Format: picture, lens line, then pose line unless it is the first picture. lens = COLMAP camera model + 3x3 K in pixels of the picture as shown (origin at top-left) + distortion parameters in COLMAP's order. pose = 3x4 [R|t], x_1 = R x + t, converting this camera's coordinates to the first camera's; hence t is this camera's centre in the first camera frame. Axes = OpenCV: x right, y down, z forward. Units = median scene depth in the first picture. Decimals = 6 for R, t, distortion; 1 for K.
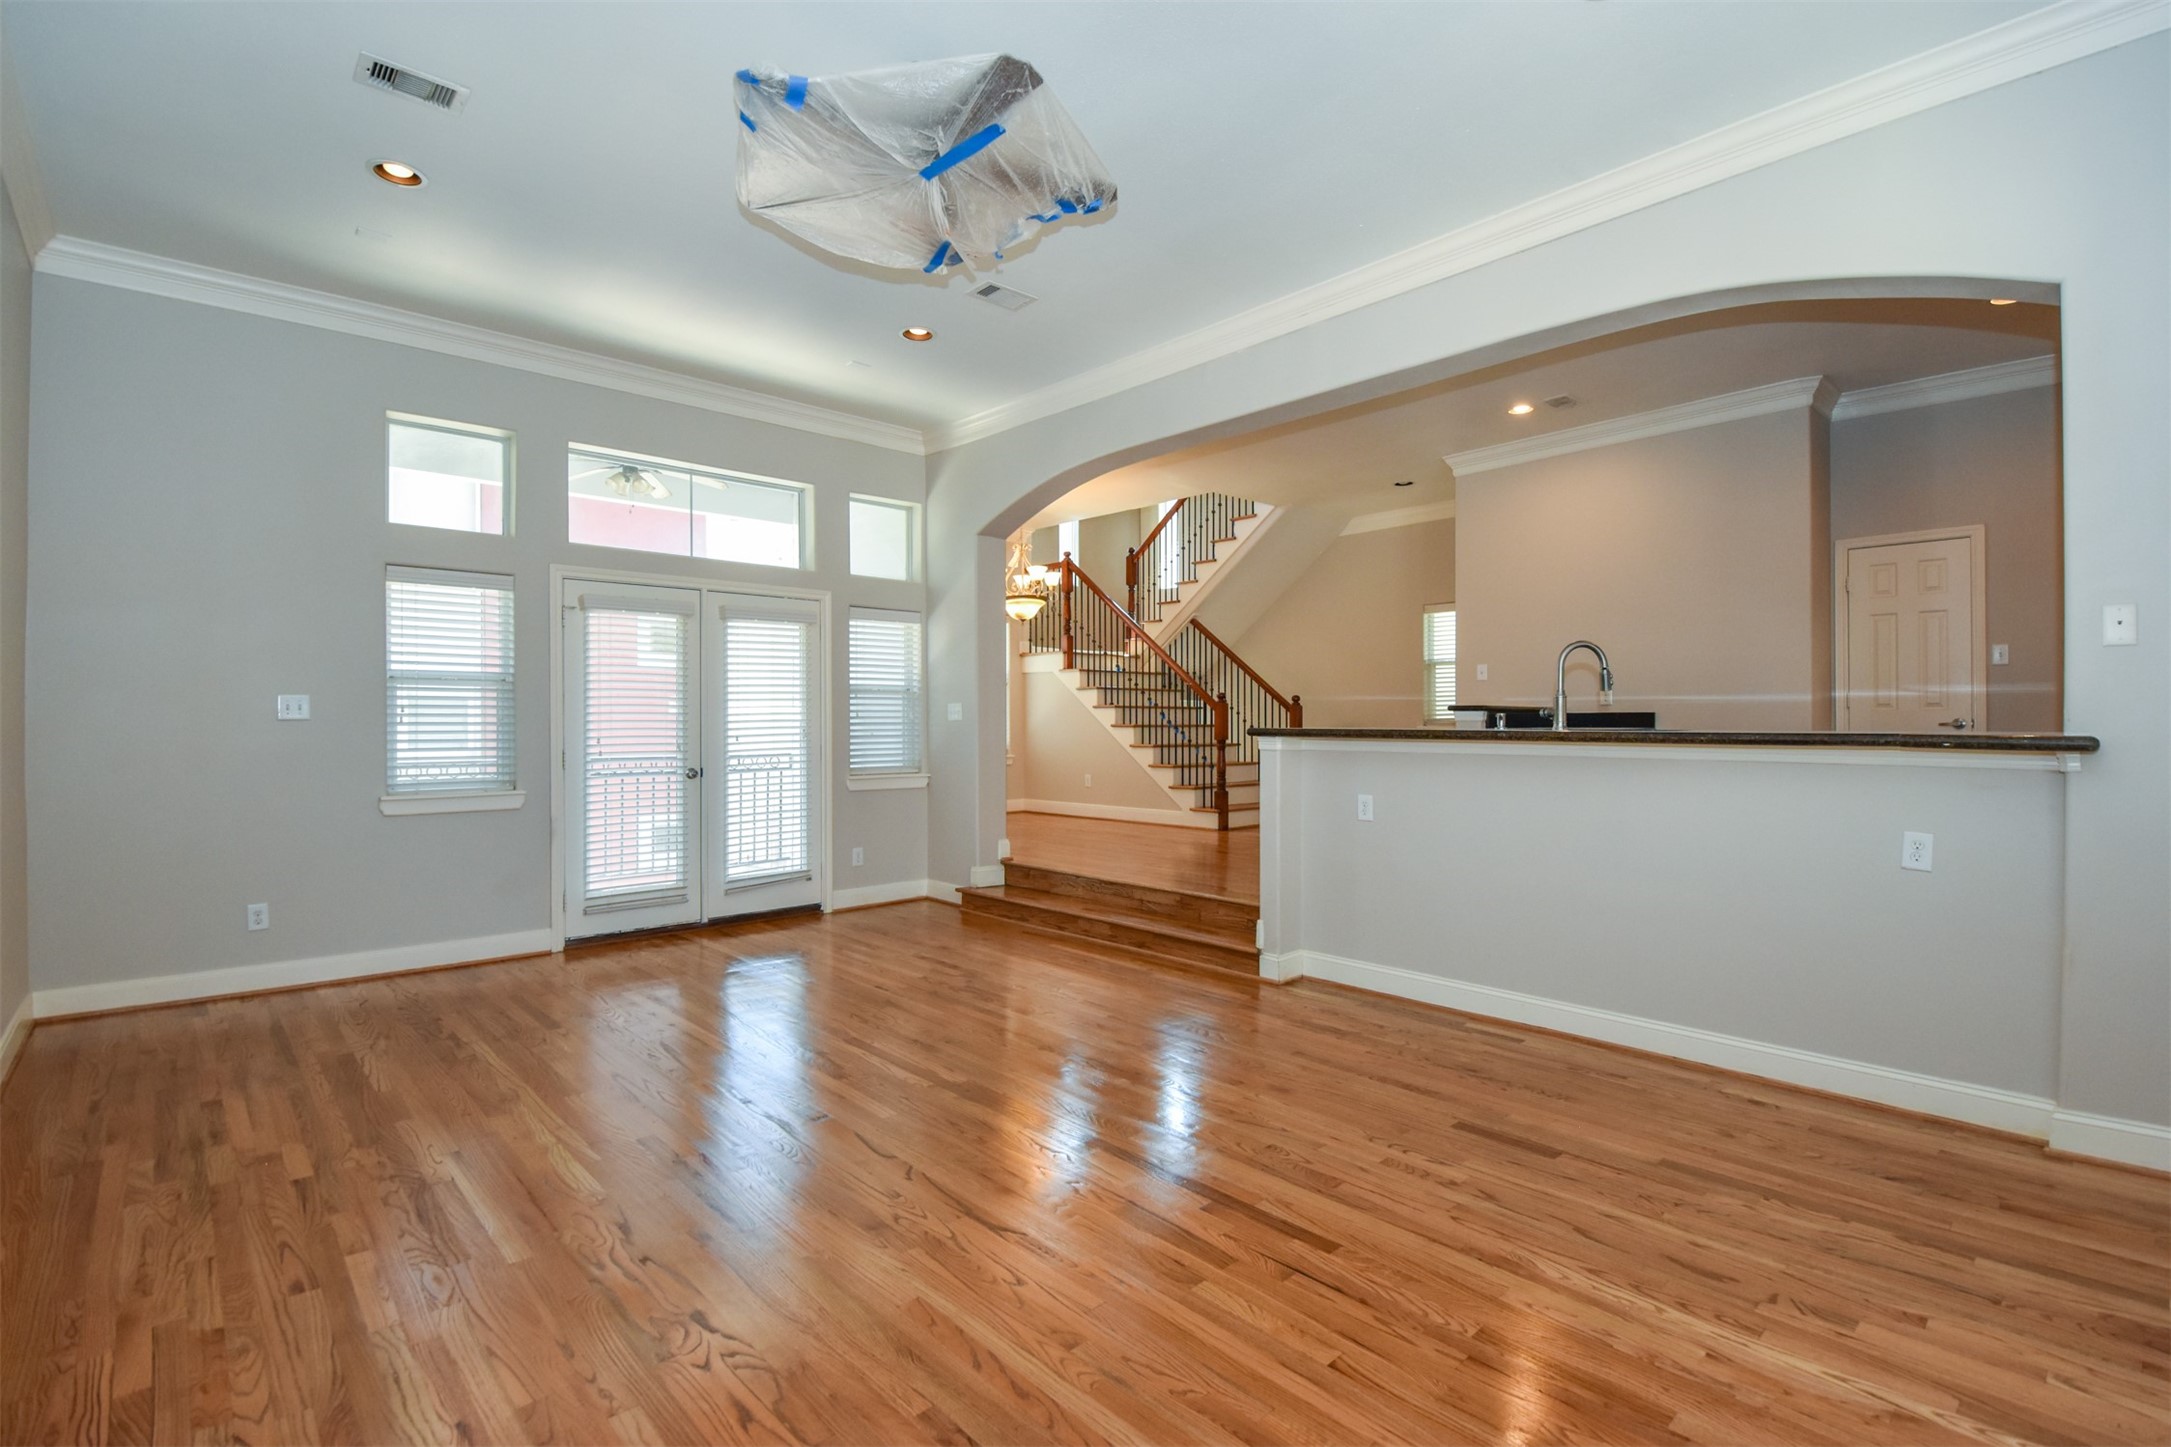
lens RADIAL K [[986.5, 0, 1094.9], [0, 986.5, 722.6], [0, 0, 1]] dist [0.000951, -0.000053]
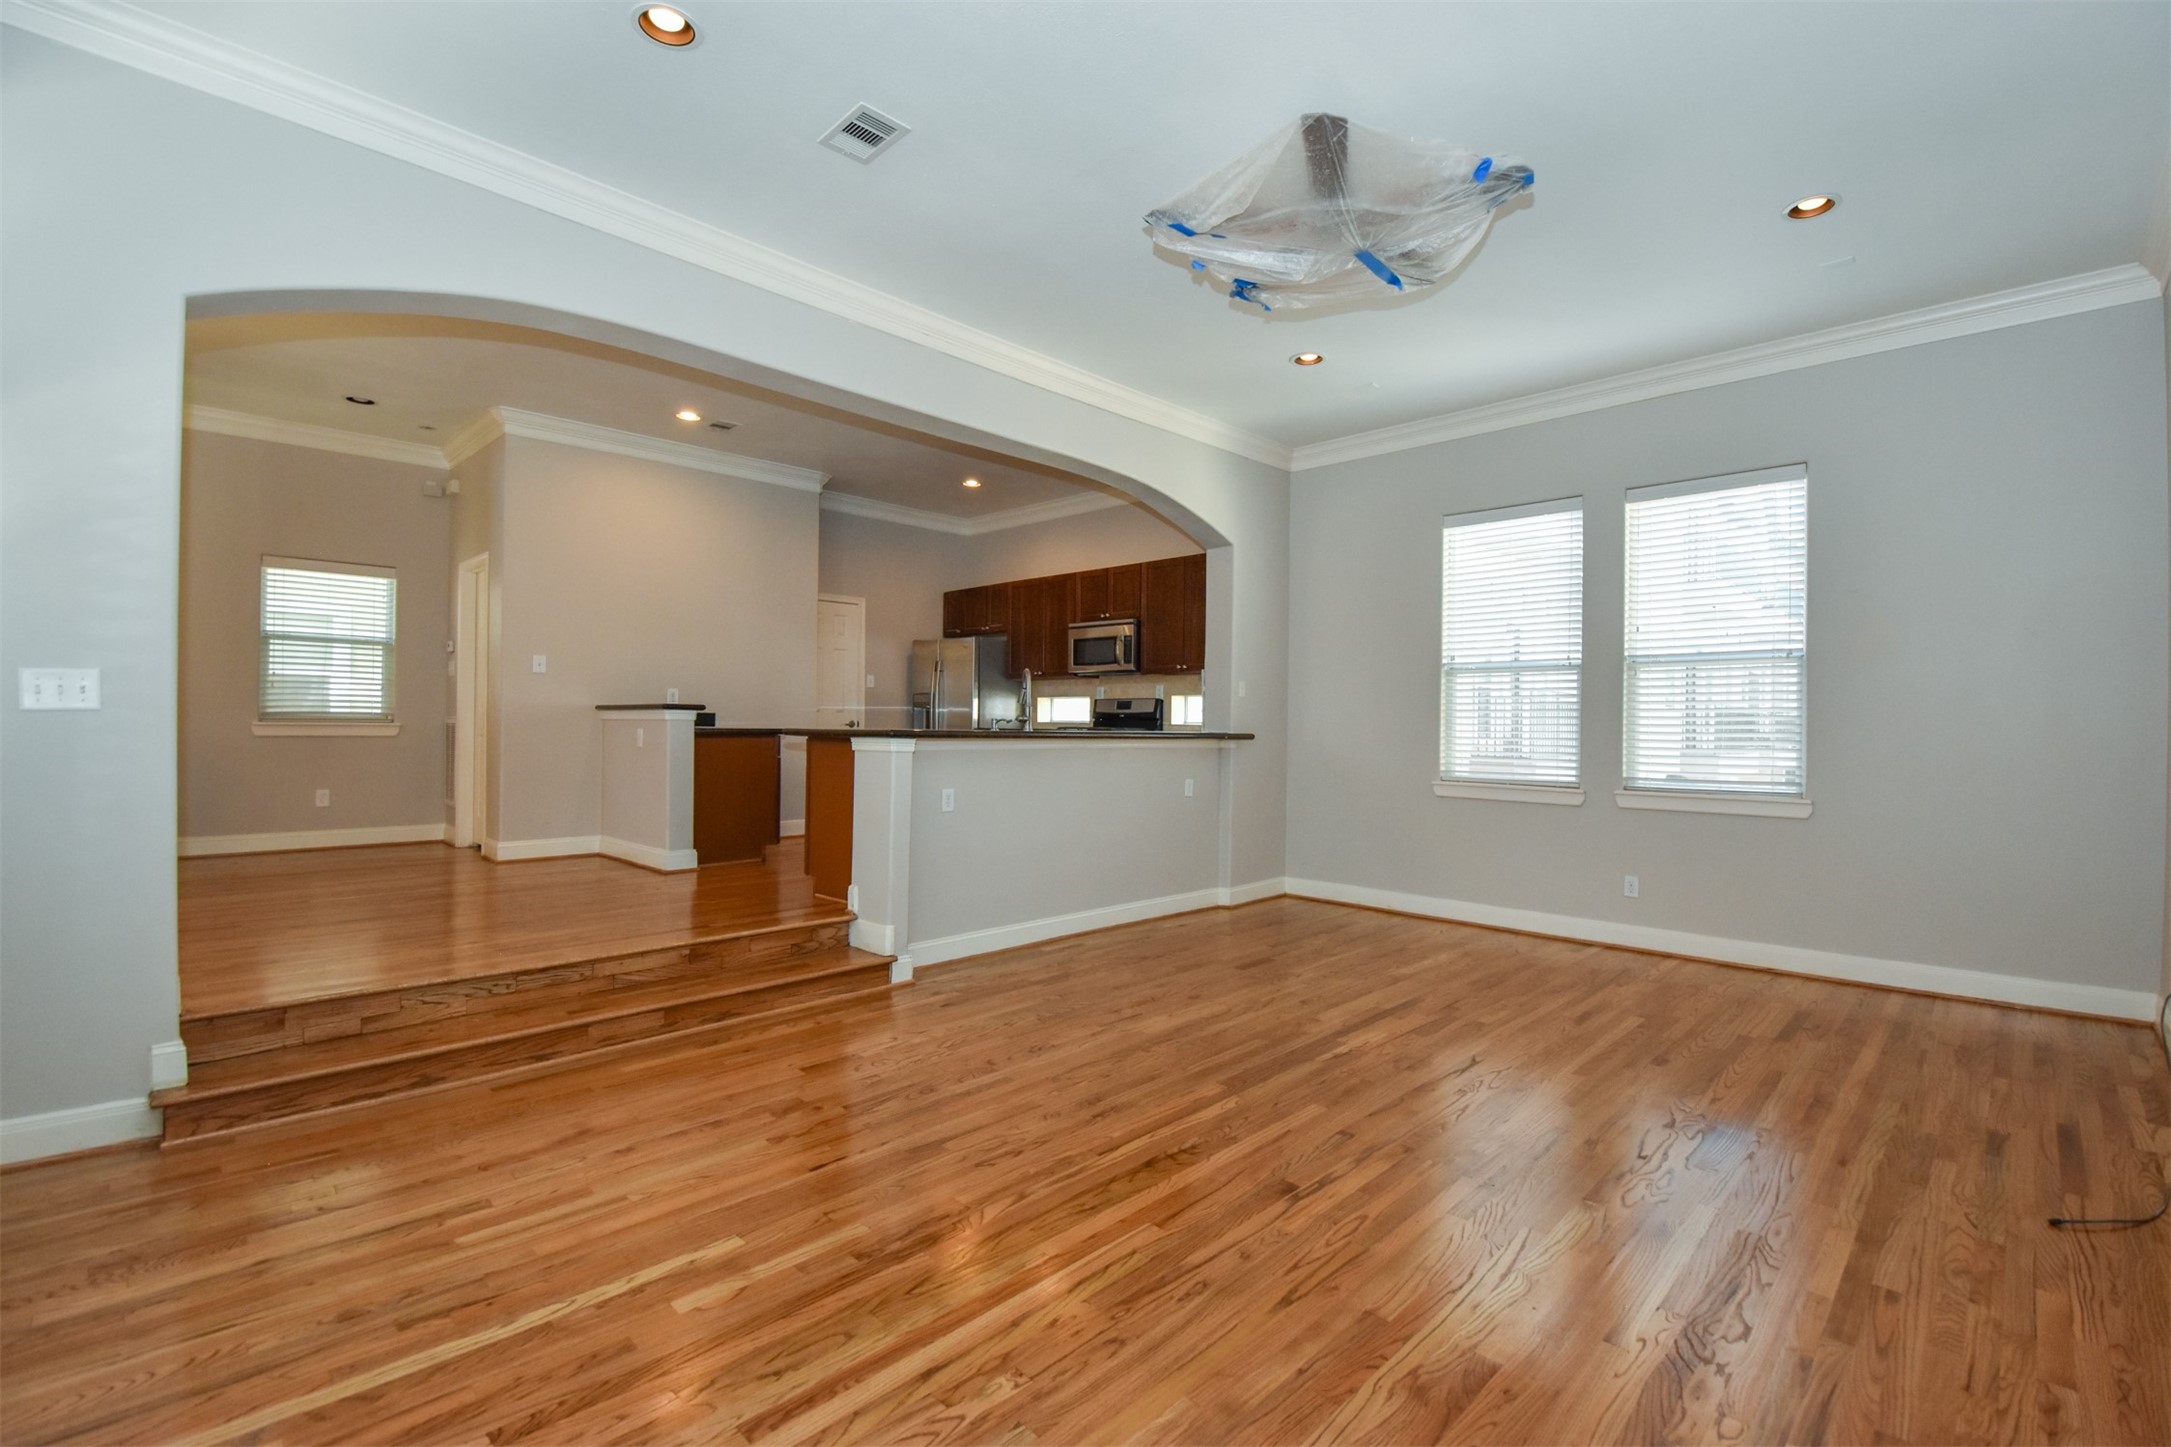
lens RADIAL K [[956.1, 0, 1099.5], [0, 956.1, 724.5], [0, 0, 1]] dist [0.001827, -0.000397]
pose [[-0.048750, 0.000638, 0.998811, -0.948584], [-0.011432, 0.999934, -0.001197, -0.001562], [-0.998746, -0.011477, -0.048739, 1.011939]]
